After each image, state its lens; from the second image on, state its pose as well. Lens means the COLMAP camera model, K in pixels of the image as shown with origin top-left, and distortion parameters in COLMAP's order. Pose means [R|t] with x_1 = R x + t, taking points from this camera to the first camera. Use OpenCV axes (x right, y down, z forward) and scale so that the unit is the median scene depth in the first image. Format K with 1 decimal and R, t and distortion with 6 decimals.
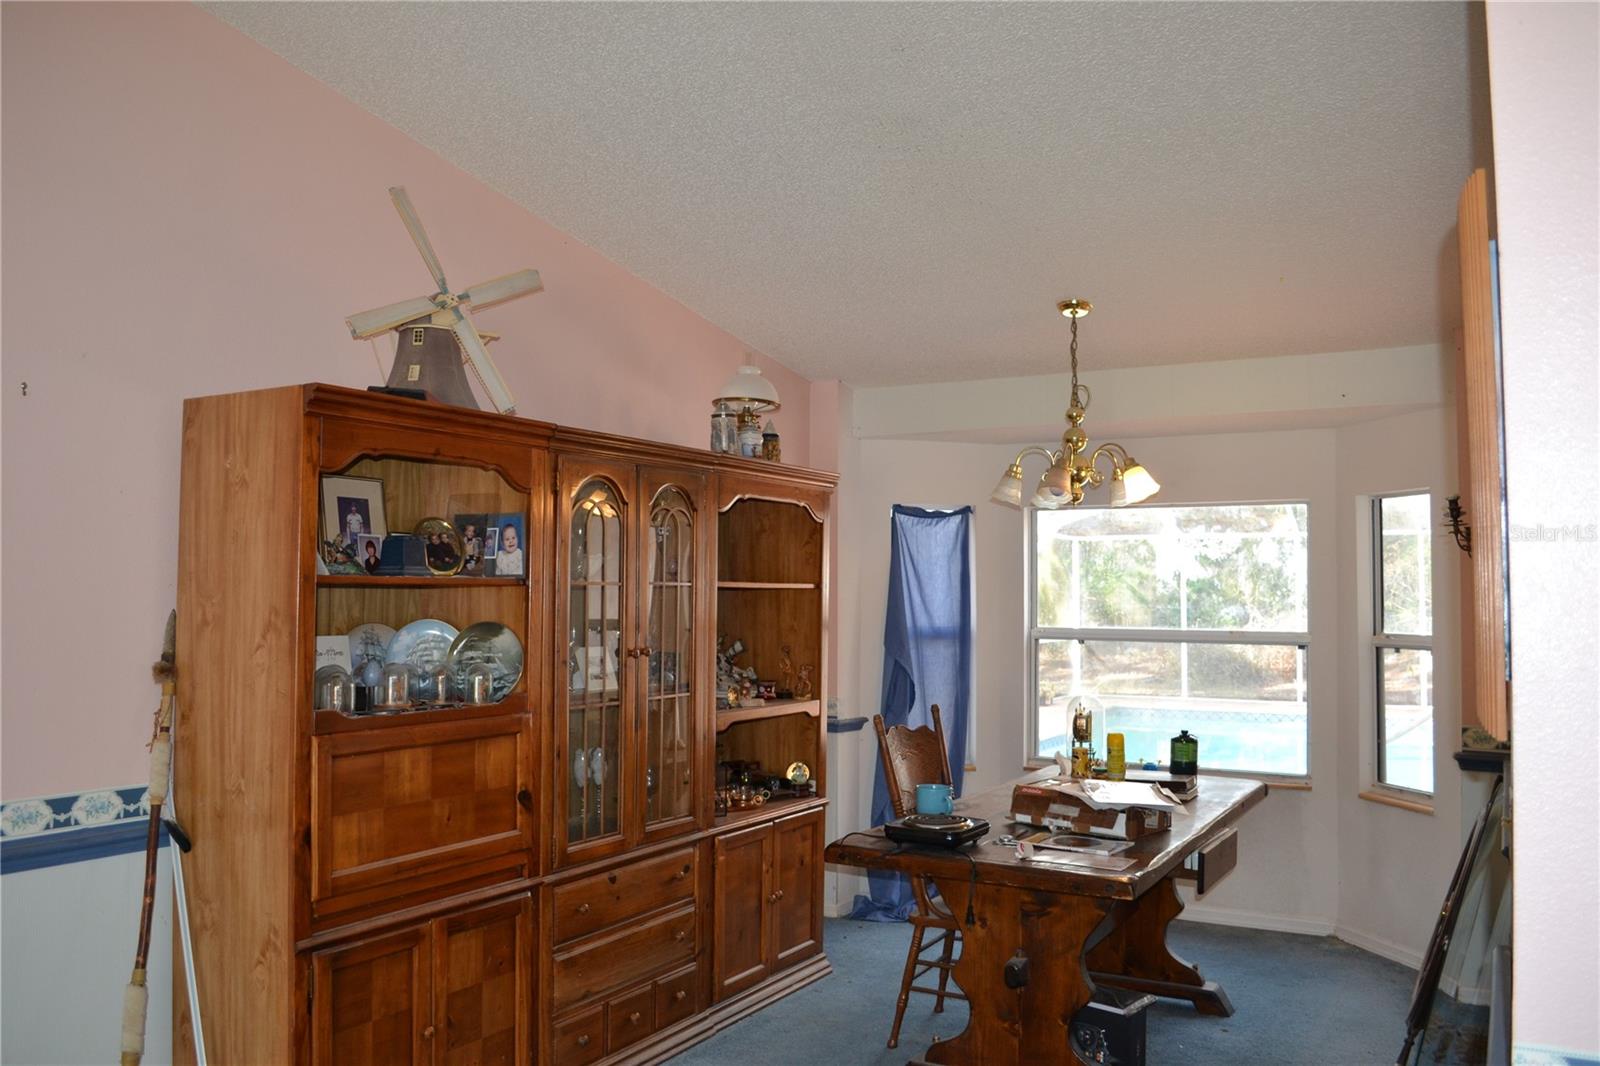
lens RADIAL K [[1277.7, 0, 799.9], [0, 1277.7, 533.6], [0, 0, 1]] dist [-0.079647, 0.014060]
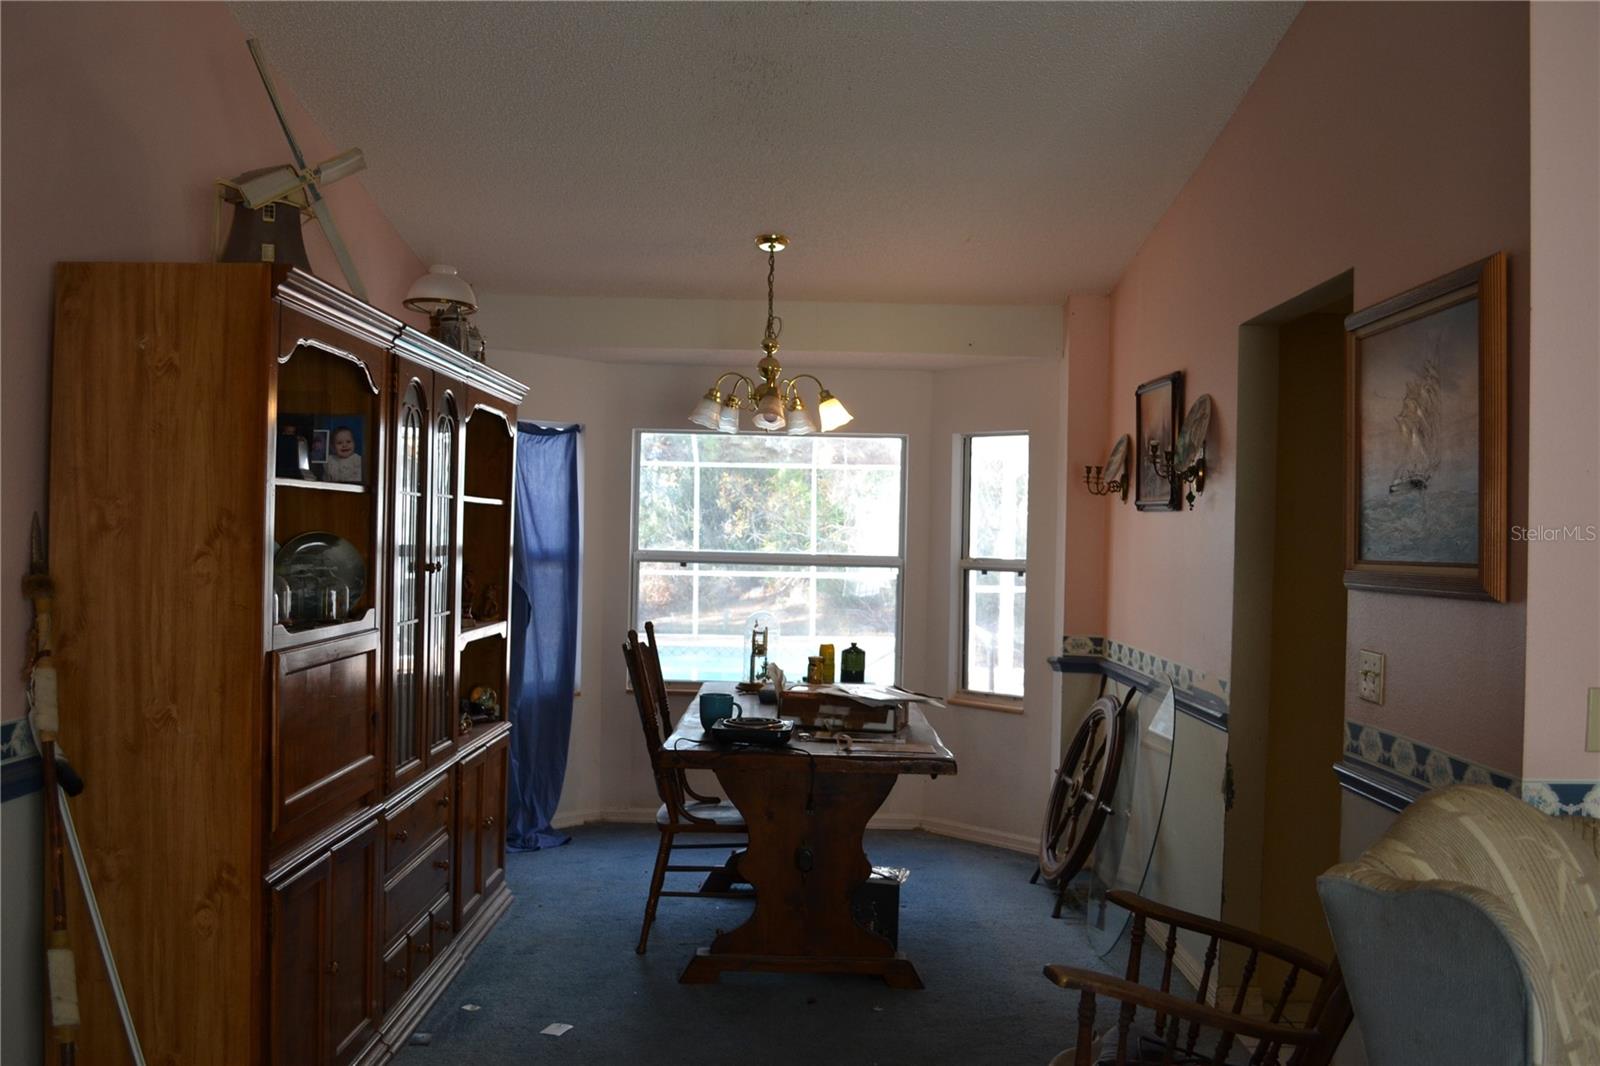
lens RADIAL K [[1430.7, 0, 798.3], [0, 1430.7, 539.0], [0, 0, 1]] dist [-0.069288, 0.011969]
pose [[0.871620, 0.010744, 0.490064, -0.445052], [-0.038988, 0.998112, 0.047461, 0.012244], [-0.488628, -0.060474, 0.870394, -0.058095]]
